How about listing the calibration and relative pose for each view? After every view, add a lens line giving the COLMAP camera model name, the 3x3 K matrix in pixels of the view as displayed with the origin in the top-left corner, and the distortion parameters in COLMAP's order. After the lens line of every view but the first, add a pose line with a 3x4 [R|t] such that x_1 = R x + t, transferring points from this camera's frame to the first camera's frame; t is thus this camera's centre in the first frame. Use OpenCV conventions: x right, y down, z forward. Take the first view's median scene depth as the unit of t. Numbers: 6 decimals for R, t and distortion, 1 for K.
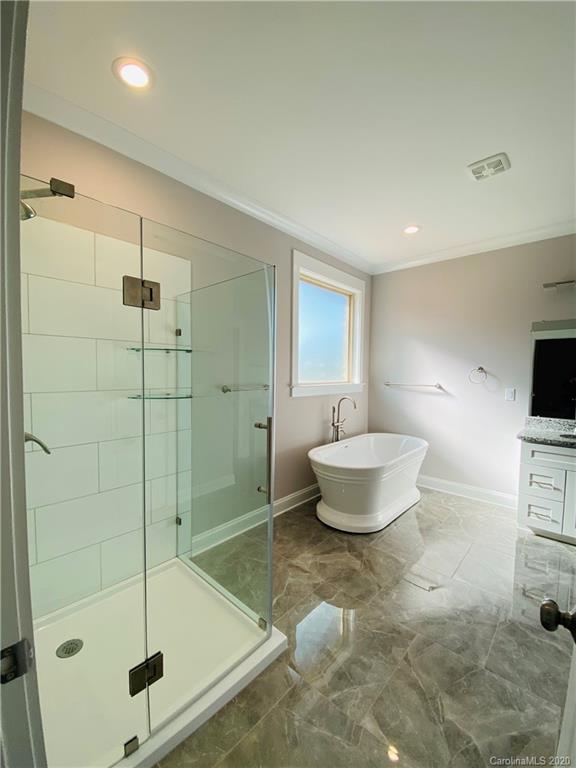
lens RADIAL K [[312.9, 0, 291.9], [0, 312.9, 380.7], [0, 0, 1]] dist [0.006489, -0.009631]
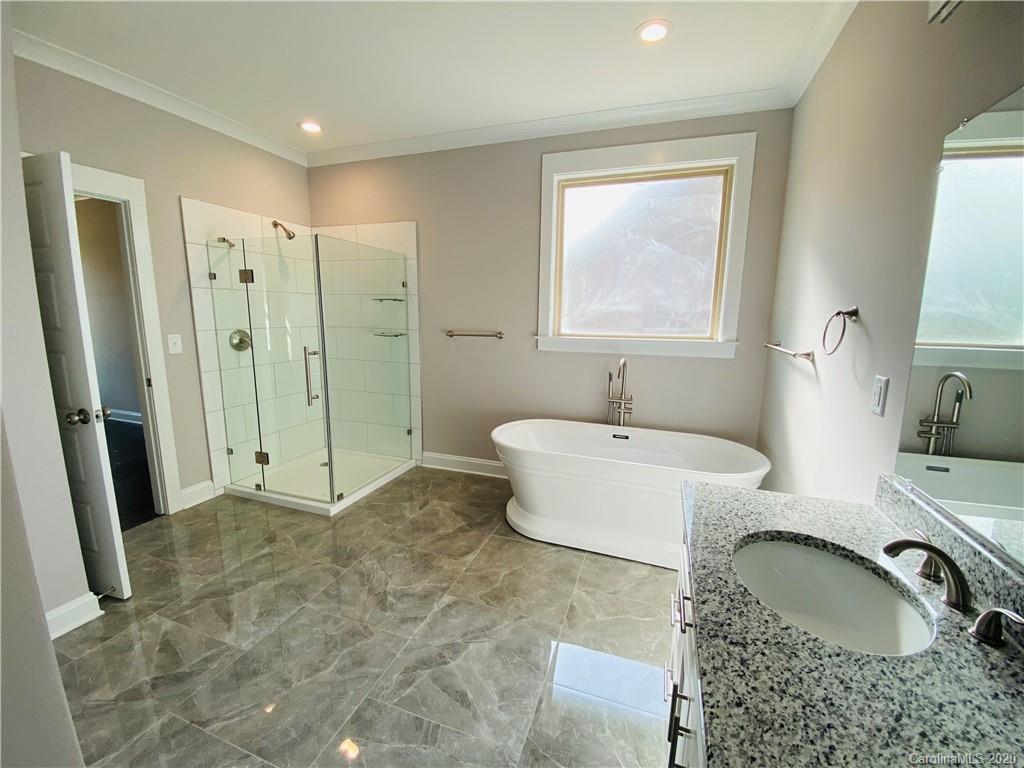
lens RADIAL K [[417.2, 0, 531.5], [0, 417.2, 382.9], [0, 0, 1]] dist [0.006489, -0.009631]
pose [[0.398794, 0.145111, -0.905487, 1.211697], [-0.037730, 0.989161, 0.141904, -0.018607], [0.916264, -0.022426, 0.399947, 0.679503]]
